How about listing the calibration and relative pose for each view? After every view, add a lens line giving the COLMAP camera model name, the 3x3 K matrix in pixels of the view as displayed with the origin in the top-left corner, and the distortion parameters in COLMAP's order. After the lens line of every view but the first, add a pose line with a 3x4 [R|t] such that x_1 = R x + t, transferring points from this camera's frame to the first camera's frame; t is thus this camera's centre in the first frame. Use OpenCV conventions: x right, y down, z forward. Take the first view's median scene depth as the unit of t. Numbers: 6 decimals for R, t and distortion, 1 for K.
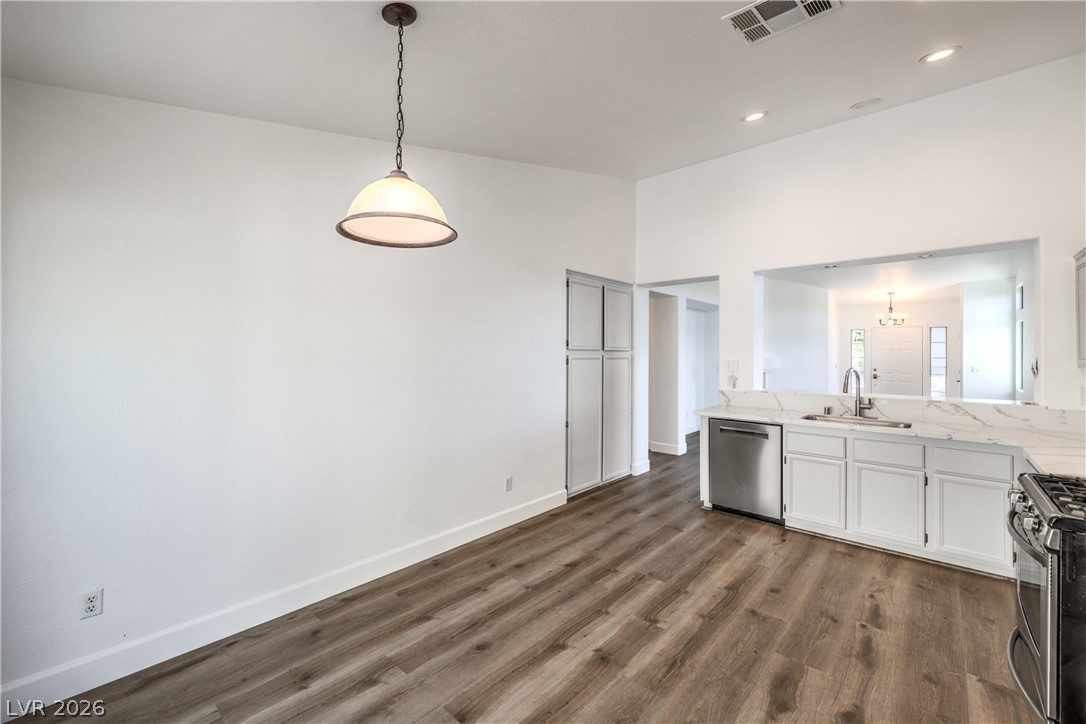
lens RADIAL K [[439.2, 0, 543.5], [0, 439.2, 354.2], [0, 0, 1]] dist [-0.003830, 0.000660]
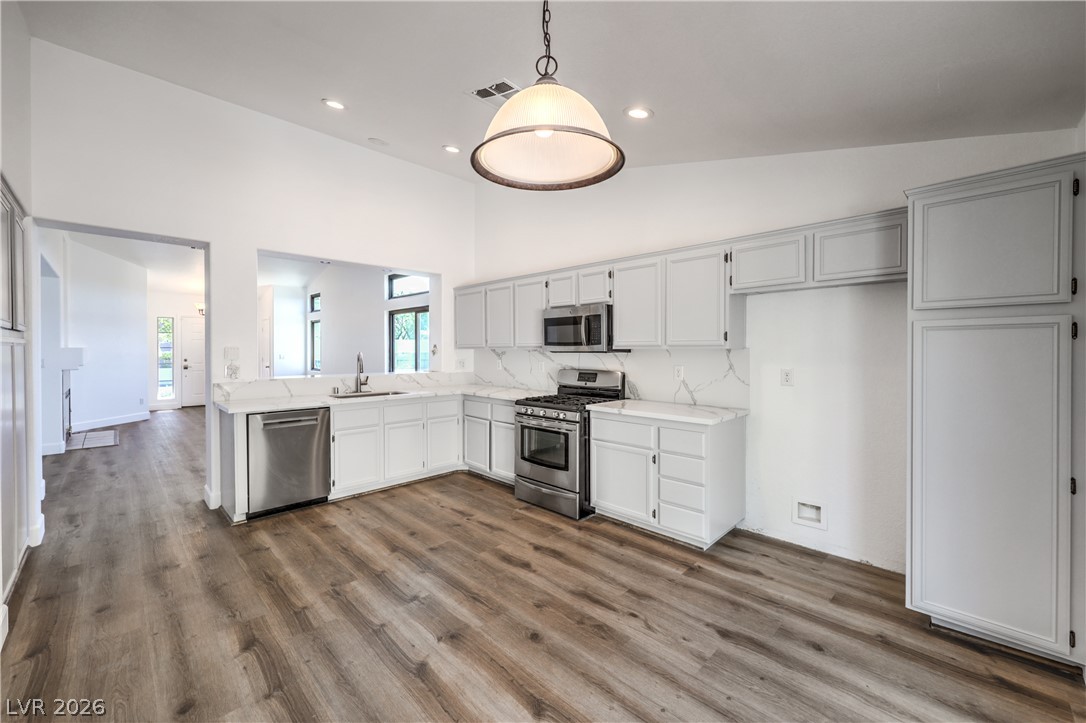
lens RADIAL K [[439.2, 0, 543.1], [0, 439.2, 353.5], [0, 0, 1]] dist [-0.003830, 0.000660]
pose [[0.053289, -0.015842, 0.998453, -0.590288], [0.002016, 0.999874, 0.015757, 0.021013], [-0.998577, 0.001174, 0.053314, 0.516657]]
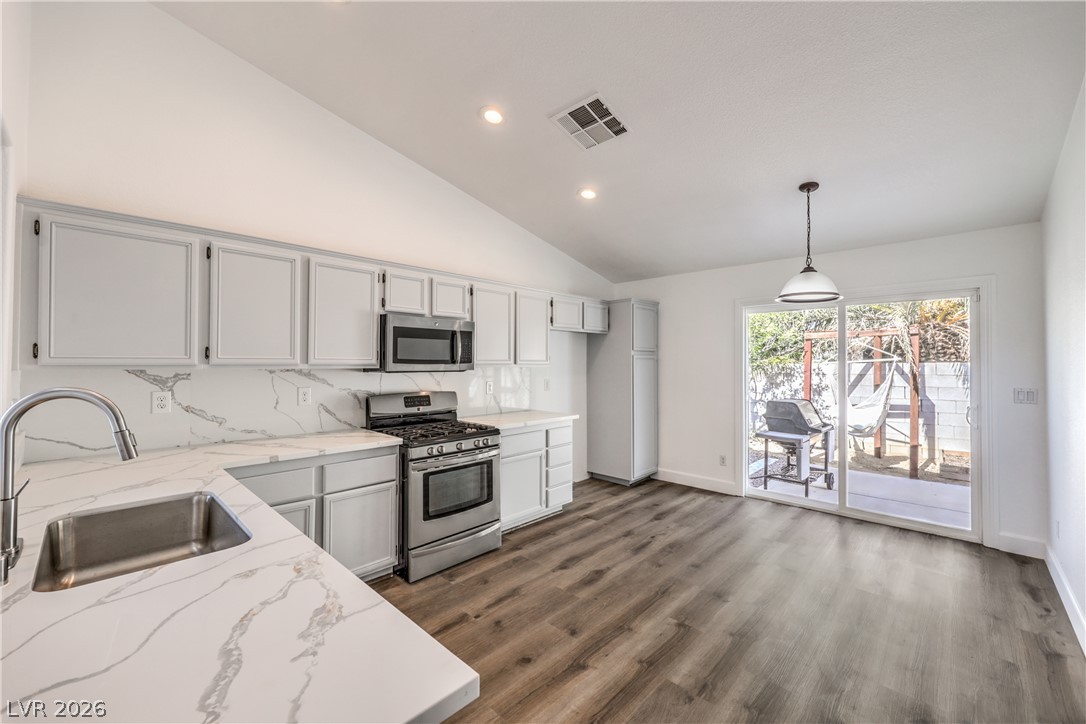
lens RADIAL K [[439.2, 0, 550.2], [0, 439.2, 356.5], [0, 0, 1]] dist [-0.003830, 0.000660]
pose [[-0.999909, -0.006772, 0.011686, 0.430030], [-0.006972, 0.999829, -0.017142, 0.016570], [-0.011568, -0.017222, -0.999785, 1.600374]]
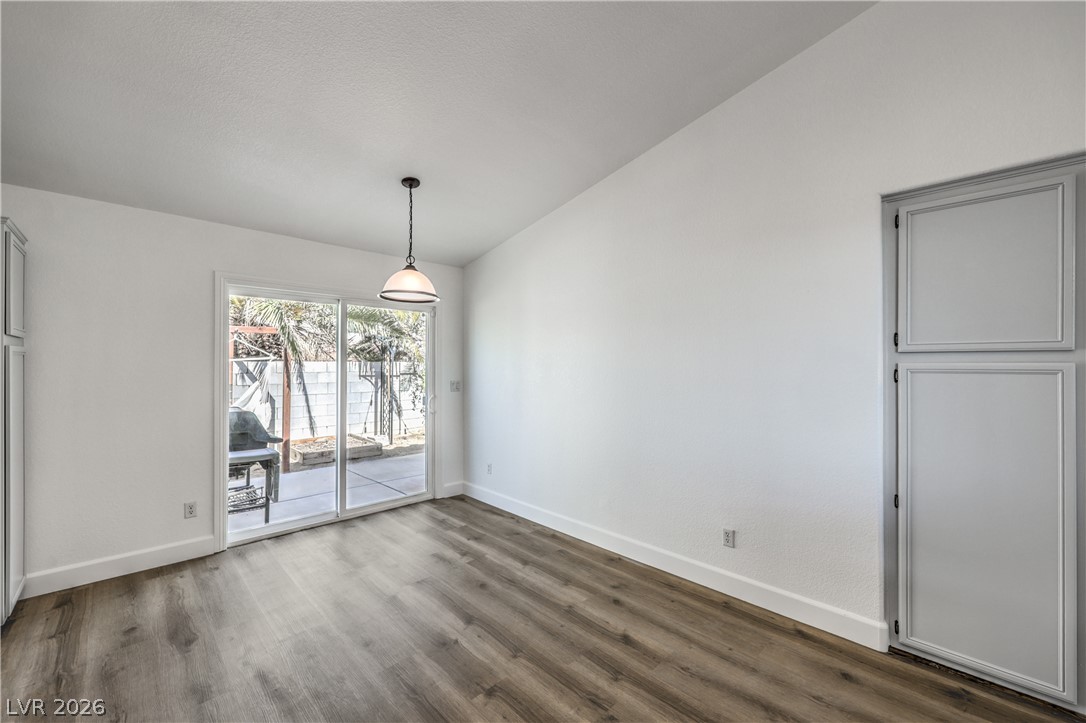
lens RADIAL K [[439.2, 0, 552.0], [0, 439.2, 365.7], [0, 0, 1]] dist [-0.003830, 0.000660]
pose [[-0.044740, 0.004701, -0.998988, 0.833286], [-0.002414, 0.999986, 0.004813, 0.005096], [0.998996, 0.002627, -0.044728, 0.915936]]
